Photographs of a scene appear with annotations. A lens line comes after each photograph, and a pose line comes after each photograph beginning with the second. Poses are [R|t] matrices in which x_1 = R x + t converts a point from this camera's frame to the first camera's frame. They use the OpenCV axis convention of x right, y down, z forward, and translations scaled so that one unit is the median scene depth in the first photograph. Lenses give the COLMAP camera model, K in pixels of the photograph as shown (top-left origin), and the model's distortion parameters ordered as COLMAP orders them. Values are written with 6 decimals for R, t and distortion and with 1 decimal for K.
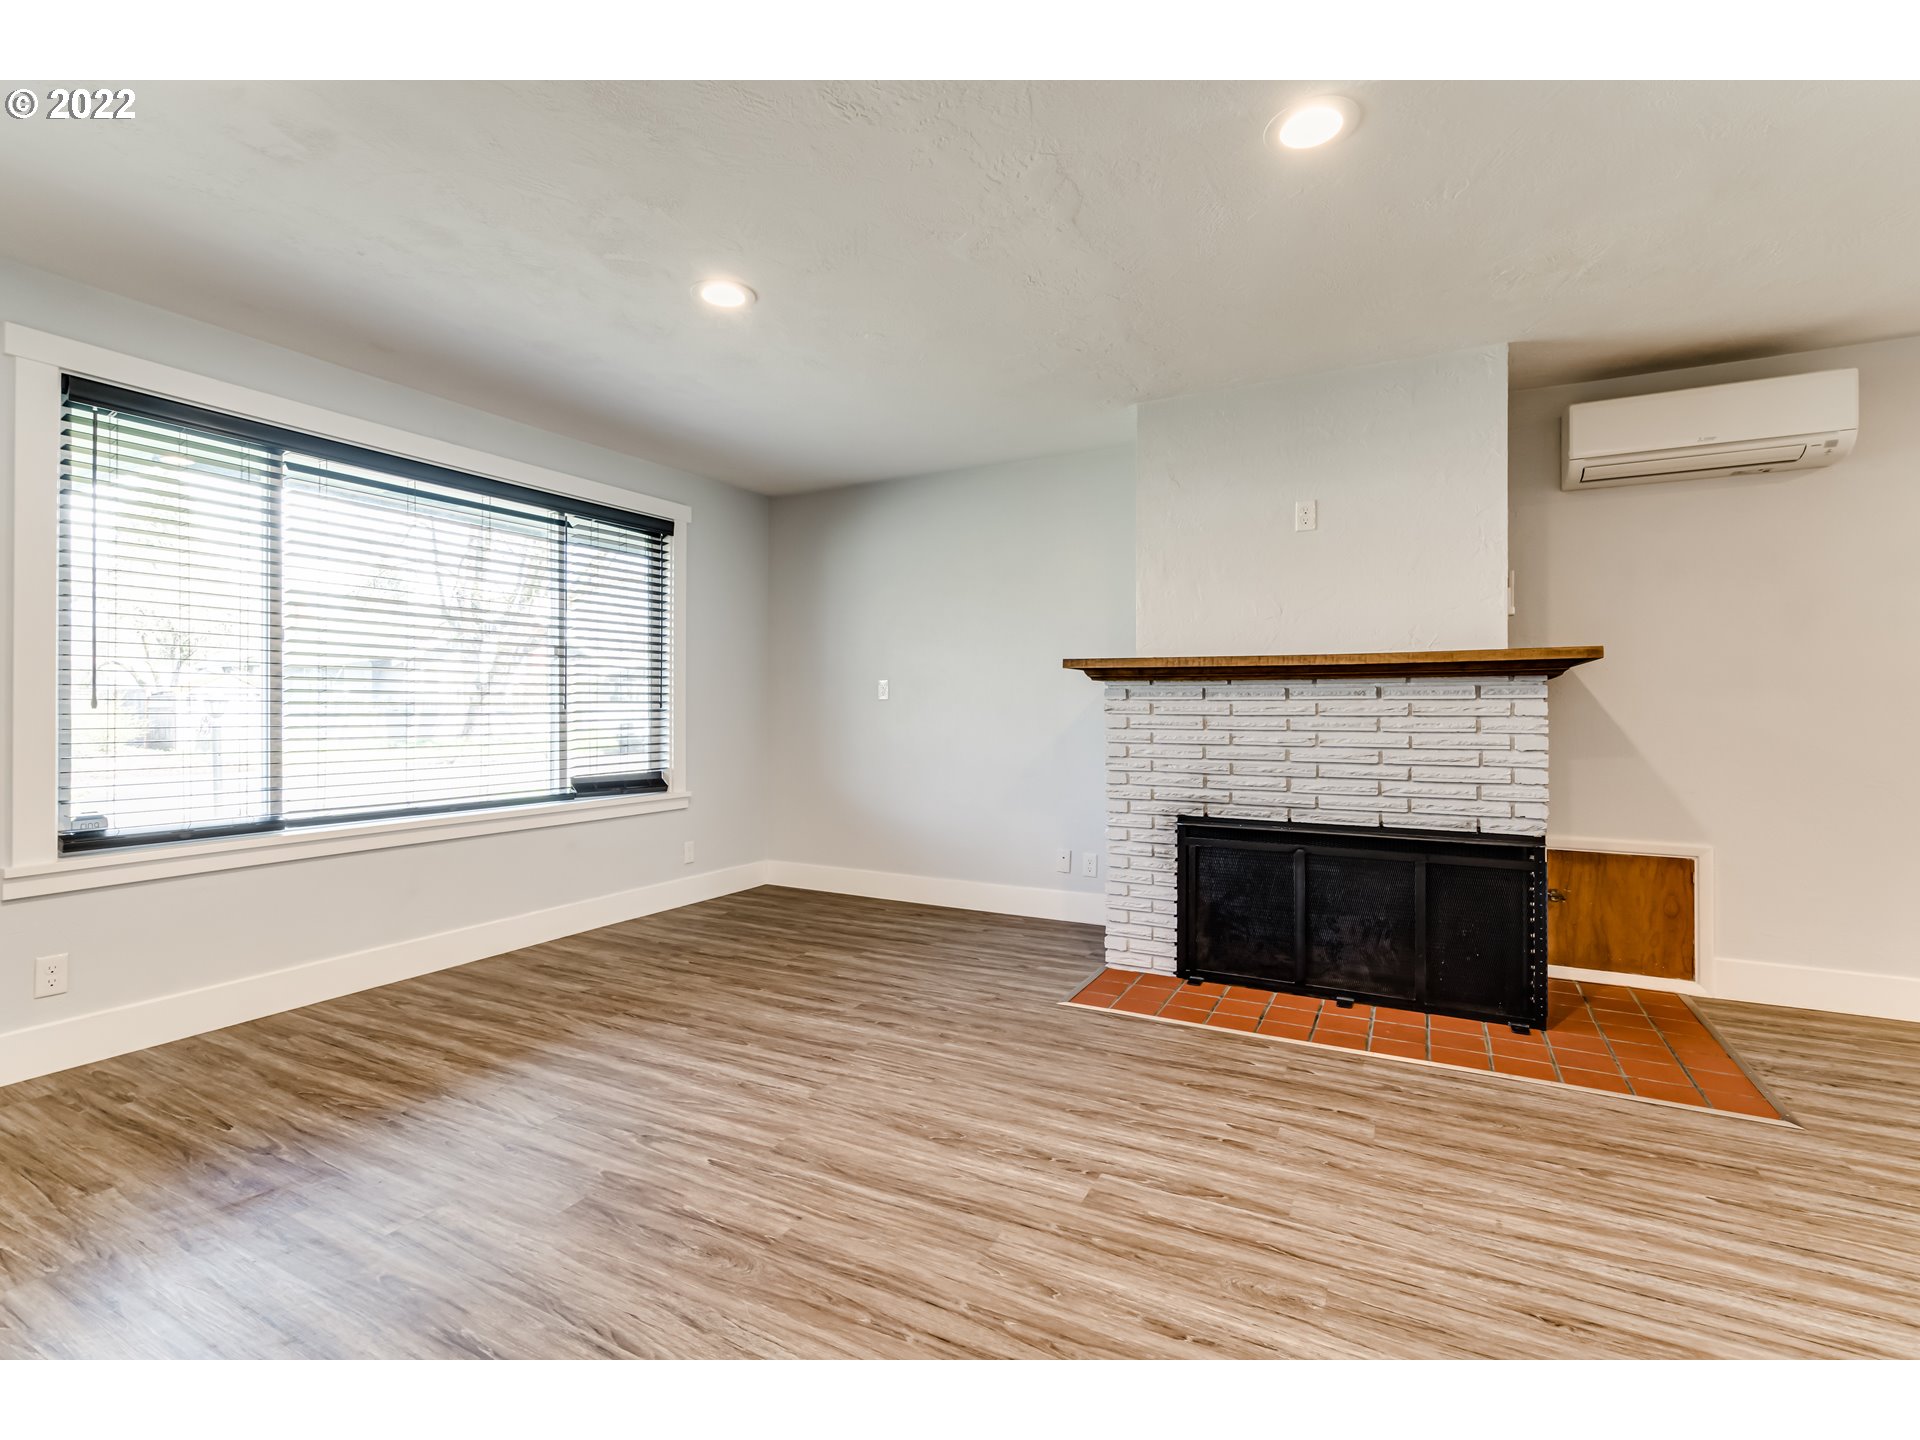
lens RADIAL K [[868.2, 0, 960.0], [0, 868.2, 720.0], [0, 0, 1]] dist [-0.002829, 0.000366]
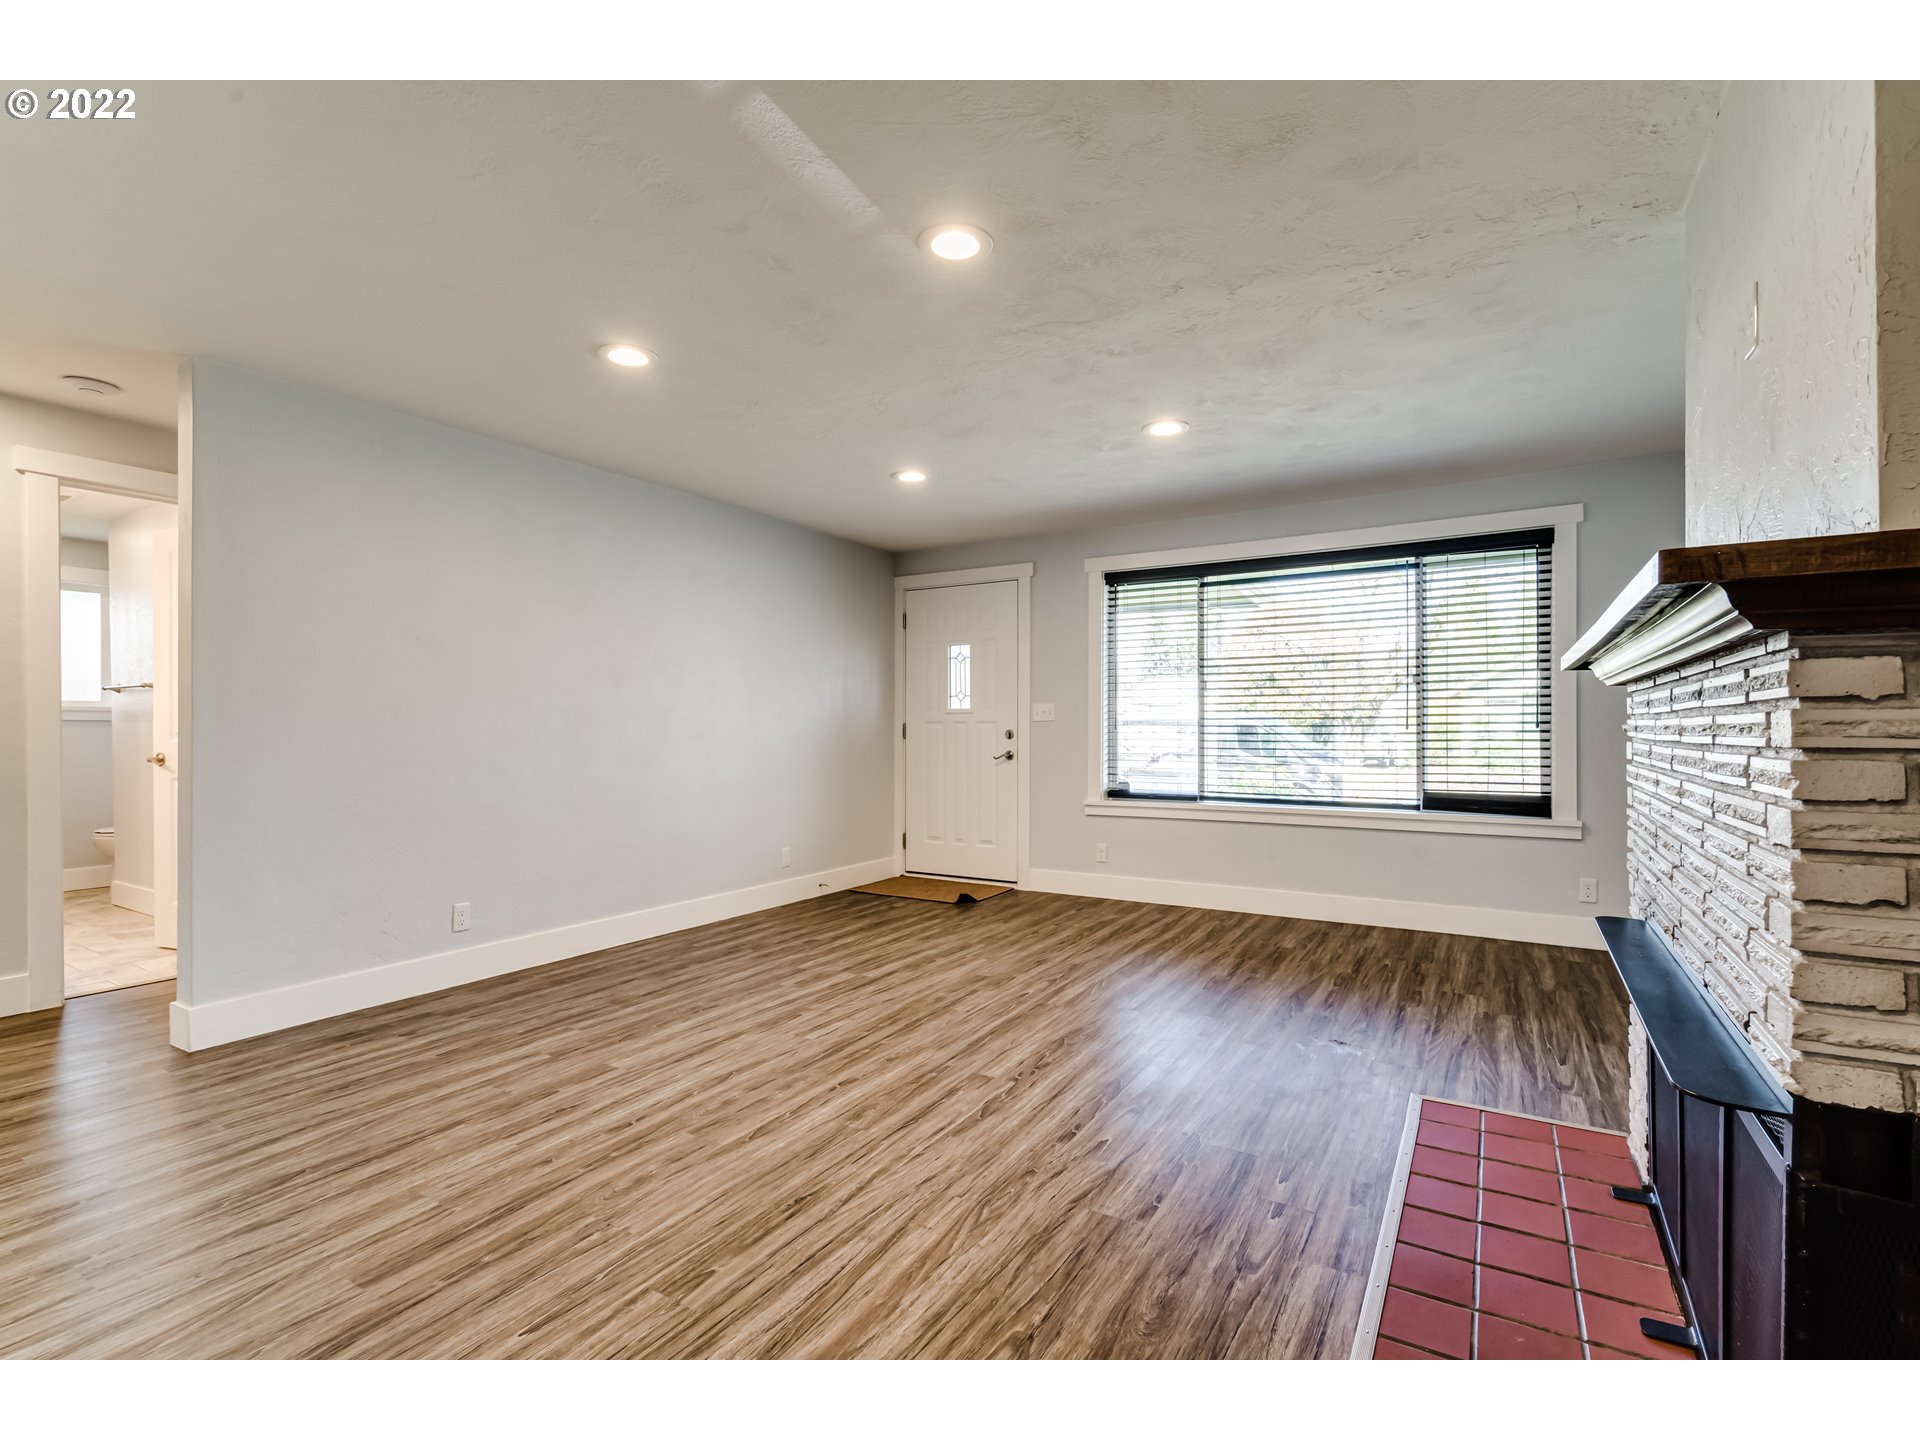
lens RADIAL K [[868.2, 0, 960.0], [0, 868.2, 720.0], [0, 0, 1]] dist [-0.002829, 0.000366]
pose [[-0.046134, -0.012263, -0.998860, 1.108953], [-0.011041, 0.999870, -0.011765, -0.007799], [0.998874, 0.010486, -0.046263, 0.723009]]
